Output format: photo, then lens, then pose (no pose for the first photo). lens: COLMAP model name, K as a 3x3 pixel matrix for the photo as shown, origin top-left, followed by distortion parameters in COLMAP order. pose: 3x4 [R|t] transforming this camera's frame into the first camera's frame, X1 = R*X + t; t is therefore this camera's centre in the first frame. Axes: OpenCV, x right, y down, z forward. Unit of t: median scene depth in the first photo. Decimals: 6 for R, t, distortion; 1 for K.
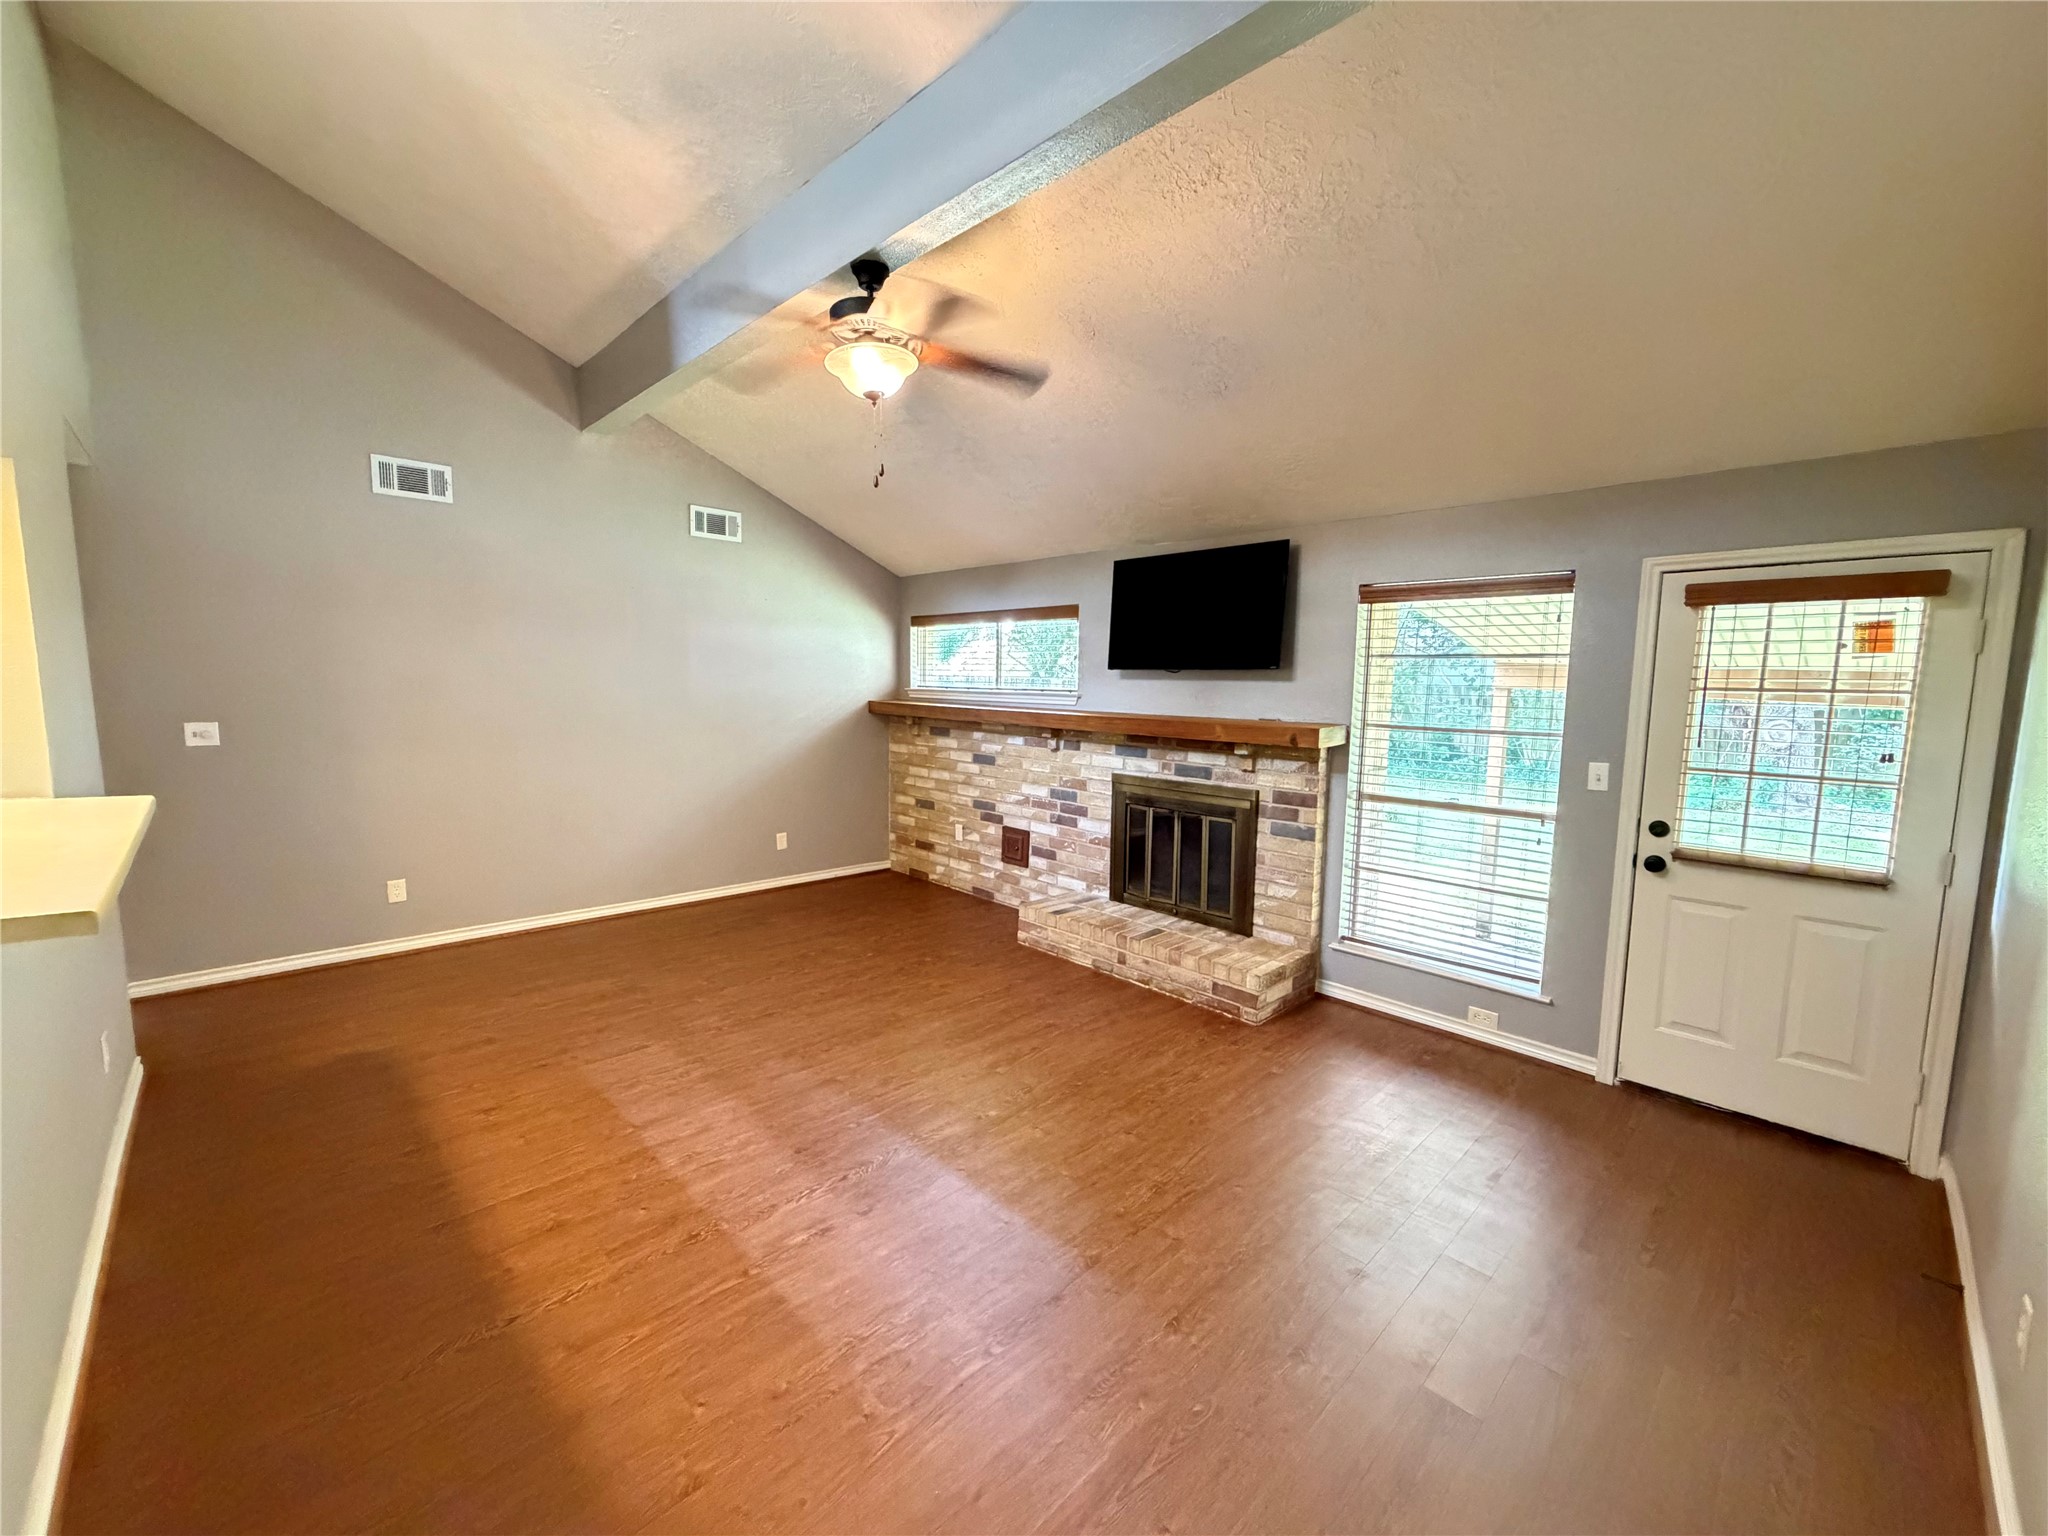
lens RADIAL K [[817.4, 0, 1017.5], [0, 817.4, 769.1], [0, 0, 1]] dist [0.000150, -0.000060]
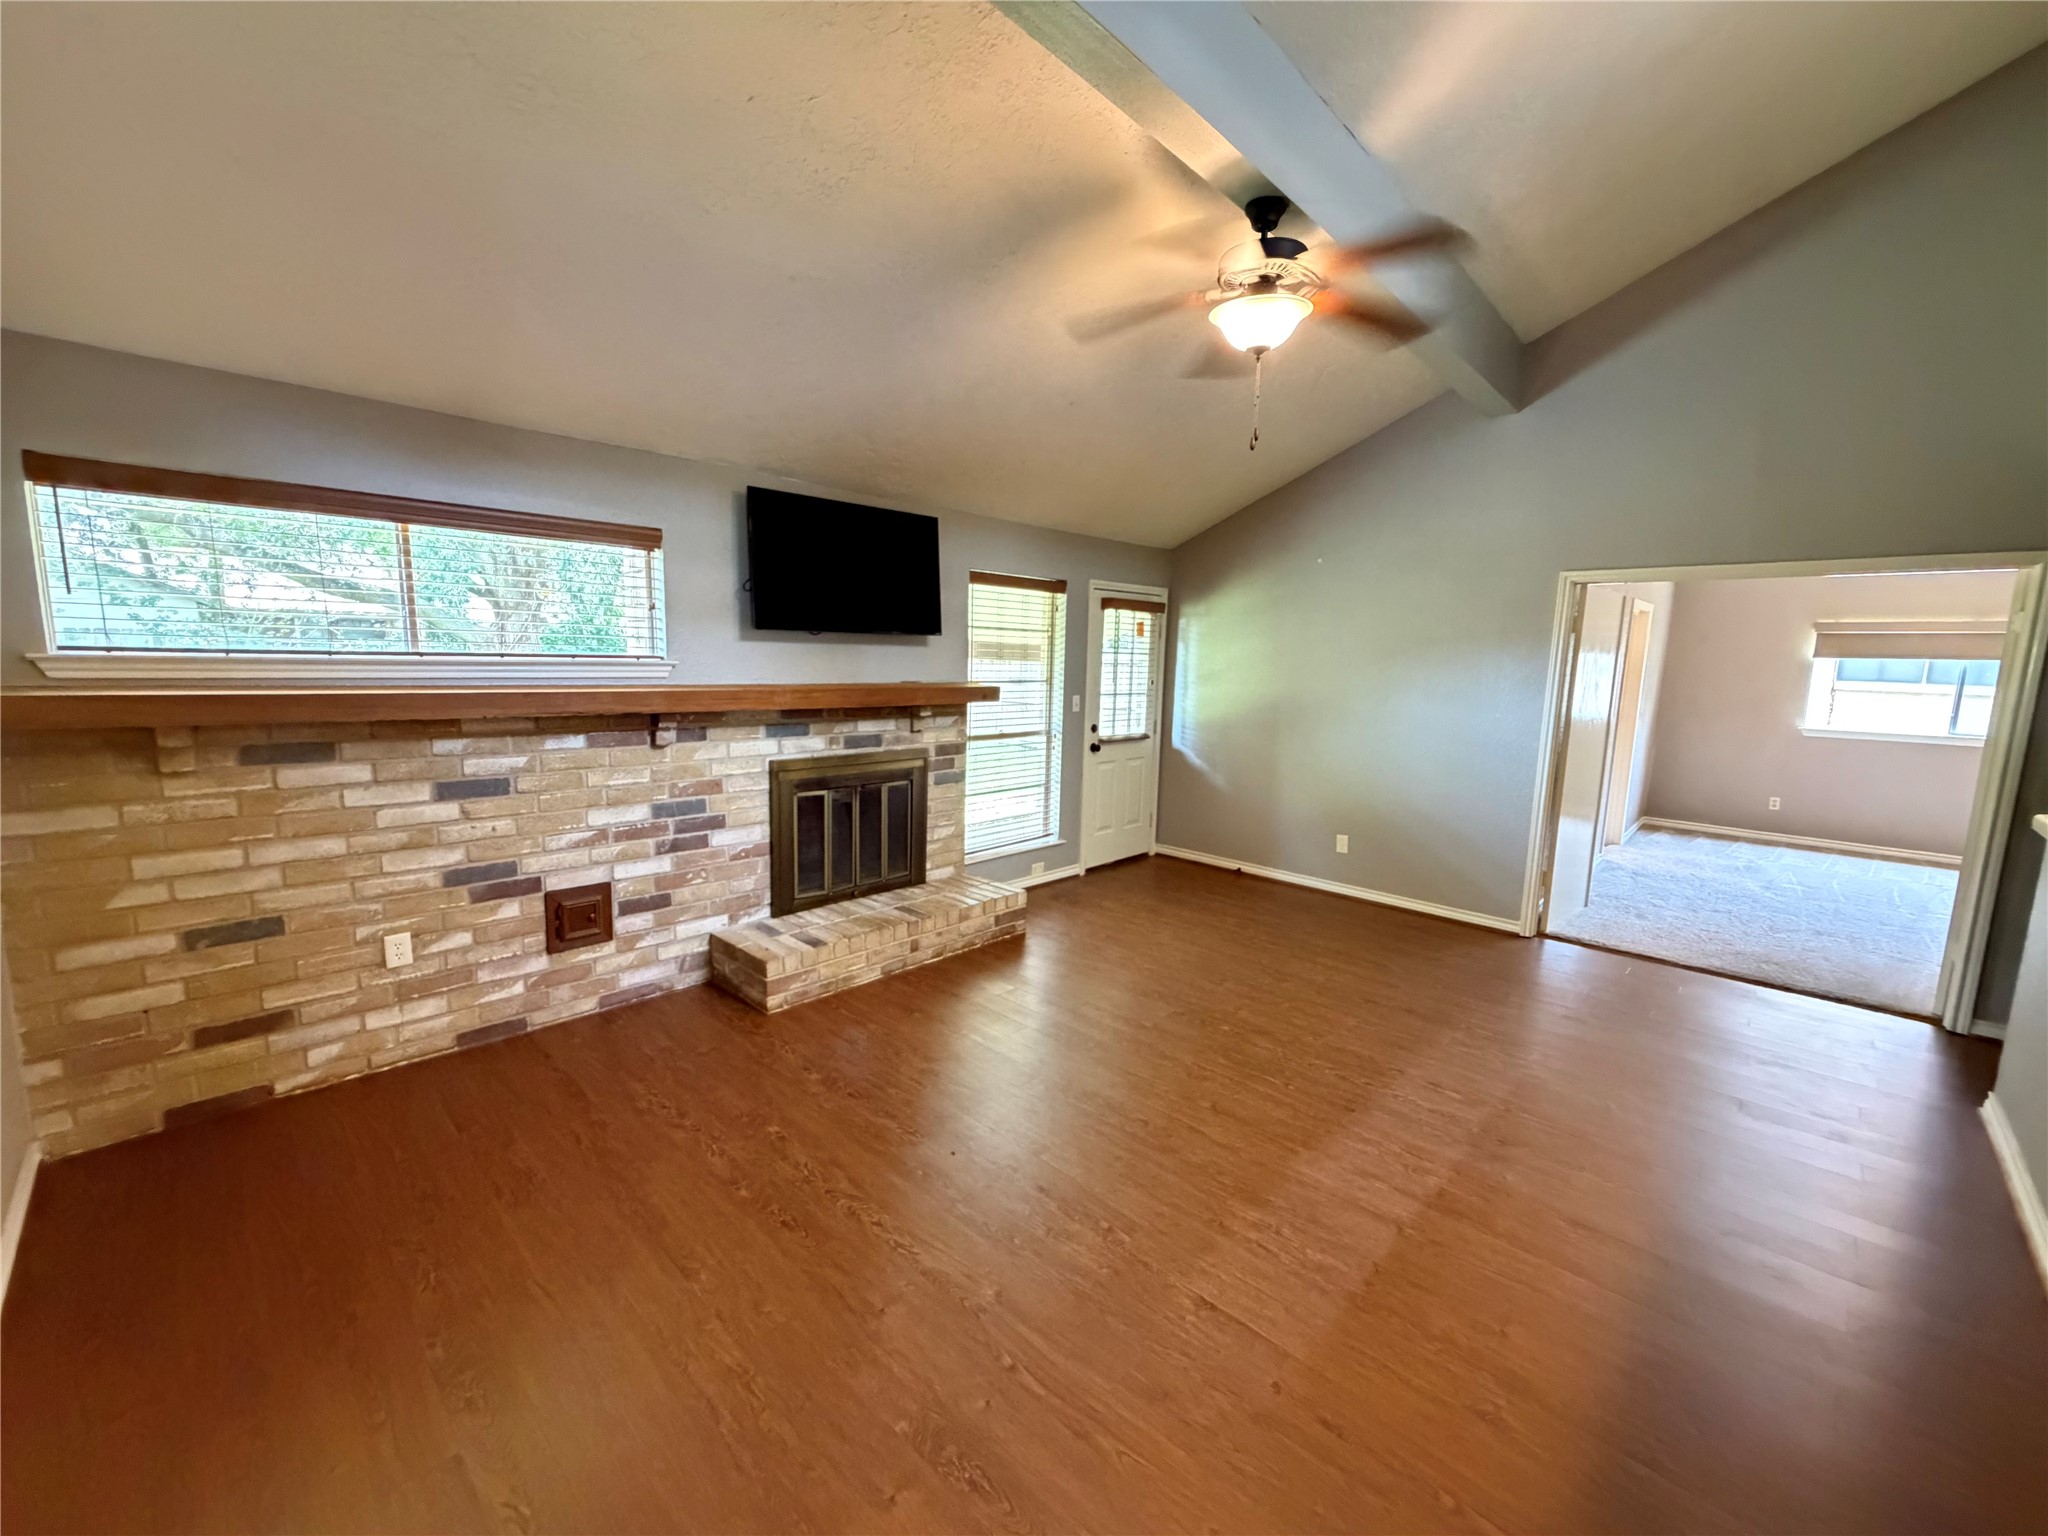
lens RADIAL K [[817.4, 0, 1017.5], [0, 817.4, 769.1], [0, 0, 1]] dist [0.000150, -0.000060]
pose [[-0.027516, -0.156404, 0.987310, -0.697394], [0.084736, 0.983764, 0.158203, -0.095418], [-0.996023, 0.088014, -0.013817, 0.799098]]
